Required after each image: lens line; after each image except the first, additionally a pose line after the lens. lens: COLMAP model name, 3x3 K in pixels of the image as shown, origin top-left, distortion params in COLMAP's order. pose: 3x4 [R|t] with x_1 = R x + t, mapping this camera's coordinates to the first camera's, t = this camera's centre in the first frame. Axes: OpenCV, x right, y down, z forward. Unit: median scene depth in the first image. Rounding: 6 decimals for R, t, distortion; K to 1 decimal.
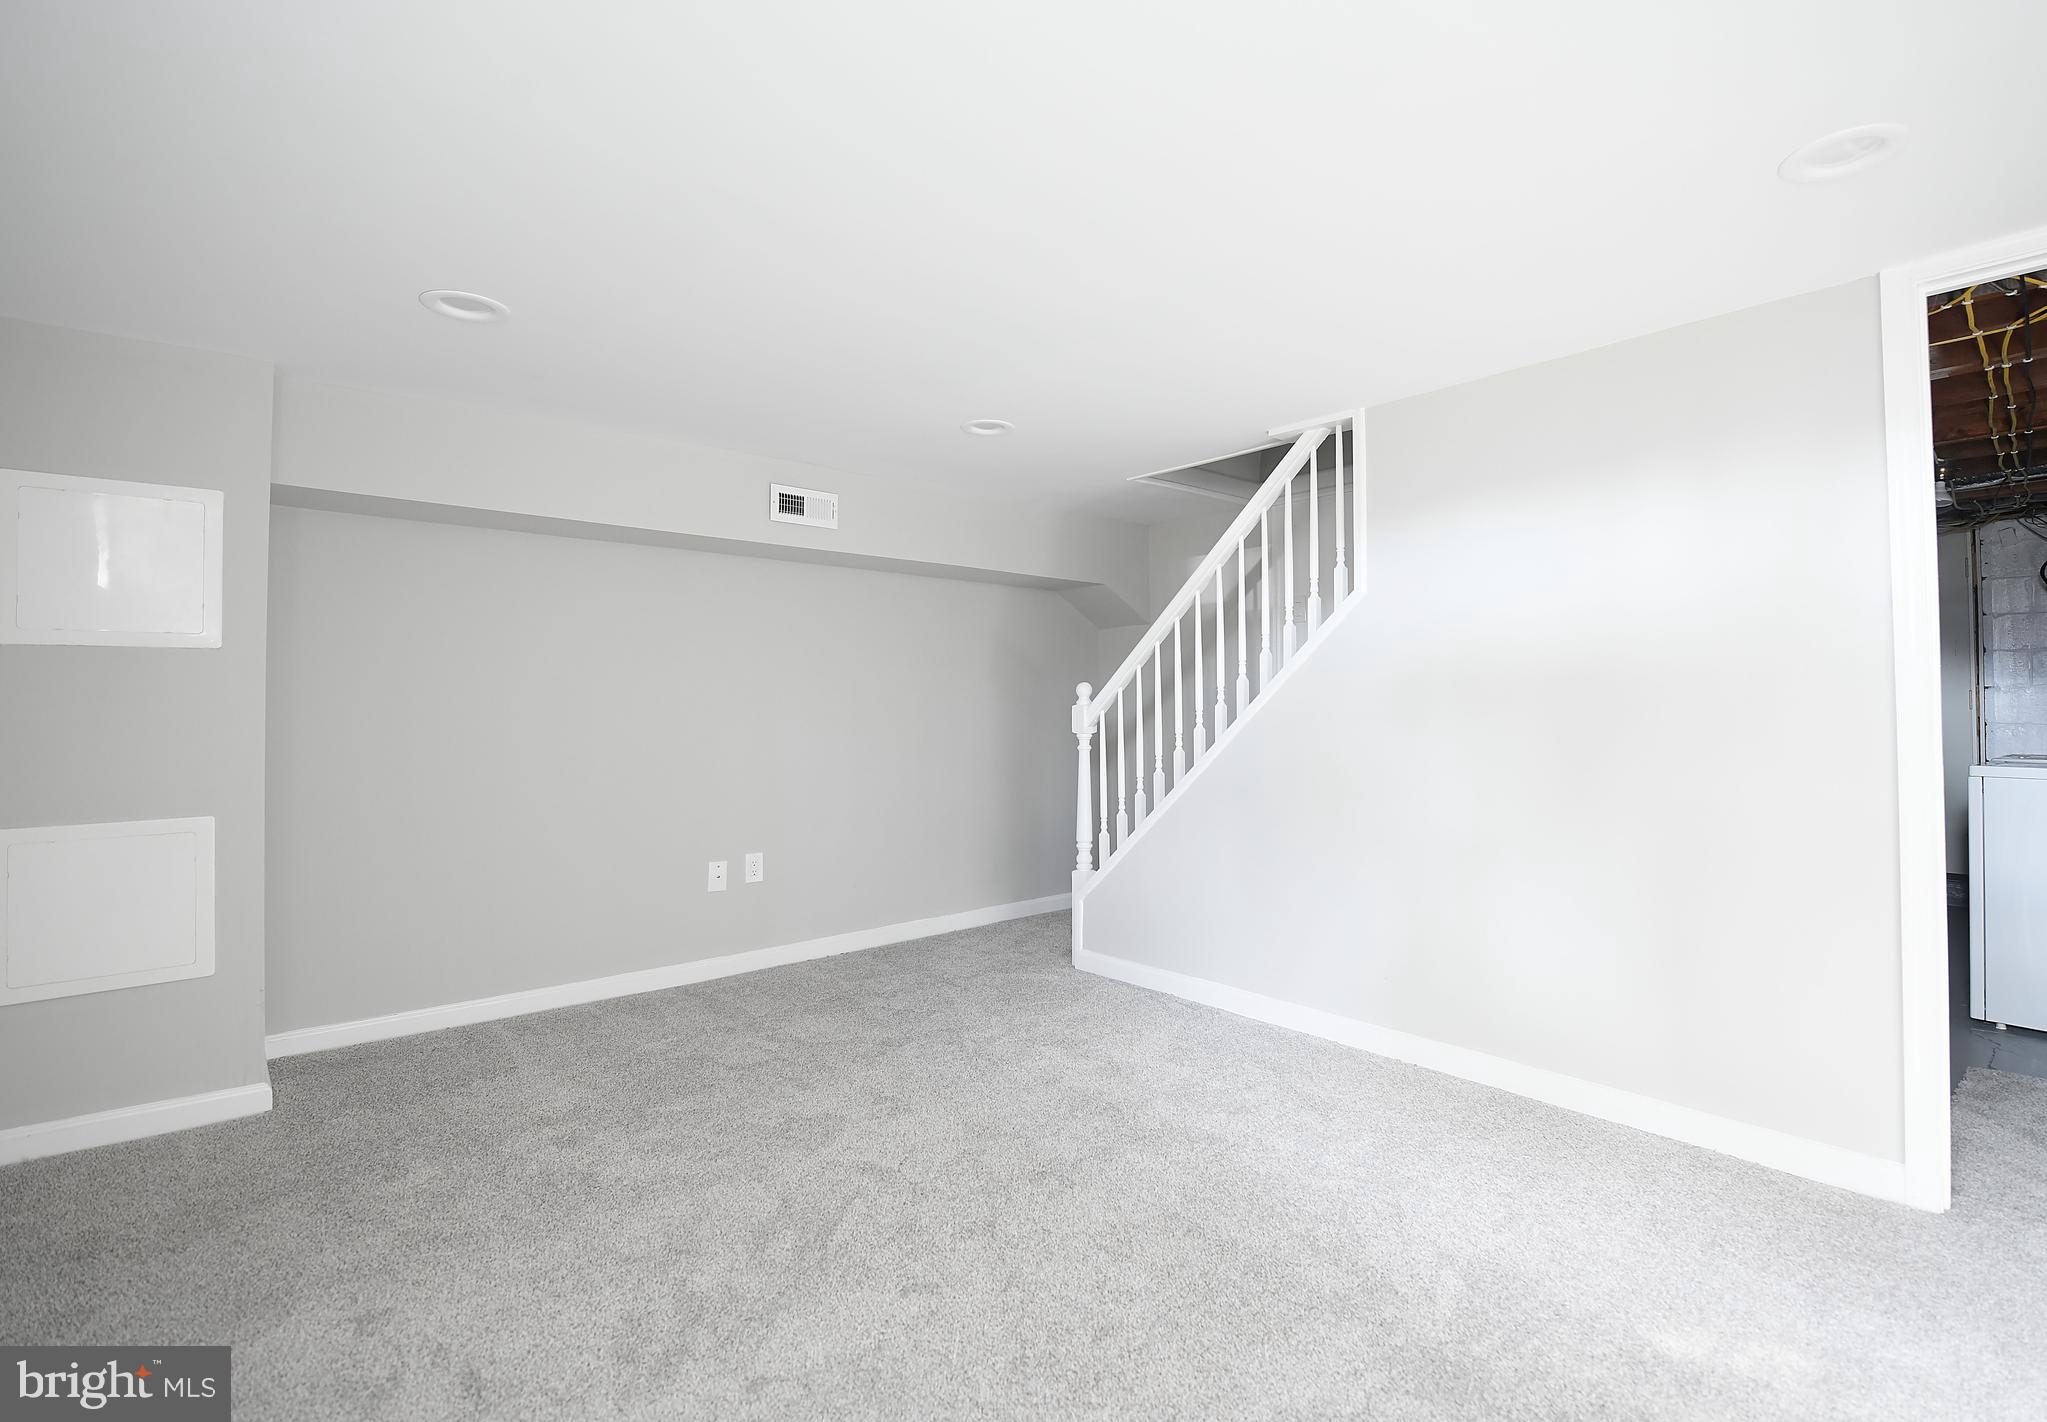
lens RADIAL K [[979.6, 0, 1025.7], [0, 979.6, 706.5], [0, 0, 1]] dist [-0.015720, -0.001043]
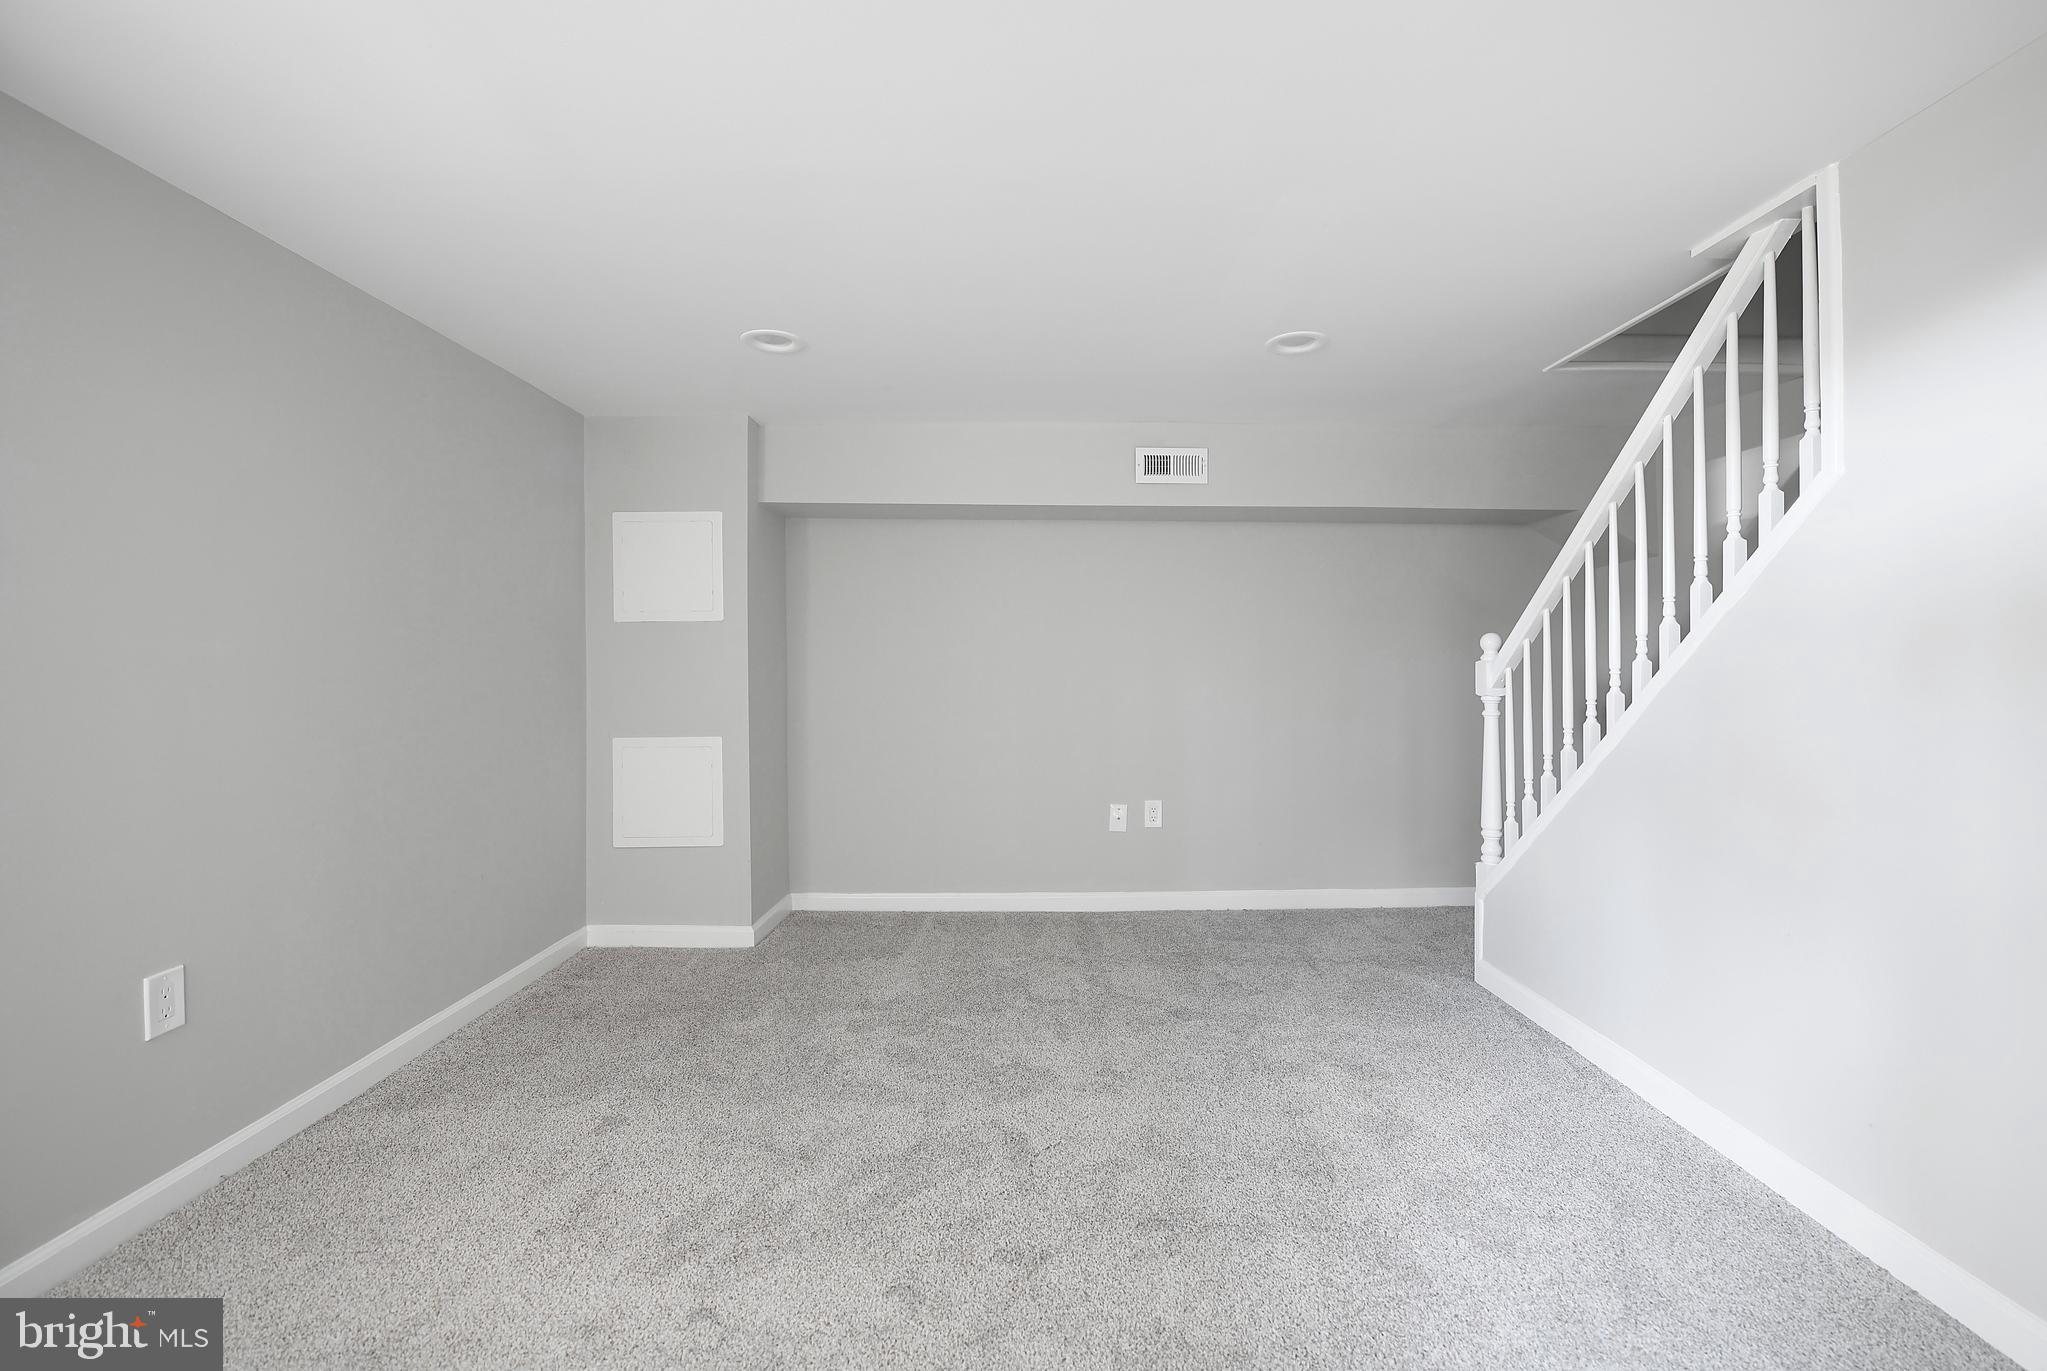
lens RADIAL K [[853.6, 0, 1020.9], [0, 853.6, 672.3], [0, 0, 1]] dist [-0.016663, -0.001357]
pose [[0.763068, 0.009348, -0.646251, 0.258767], [-0.002180, 0.999927, 0.011889, 0.000506], [0.646315, -0.007664, 0.763032, 0.249344]]
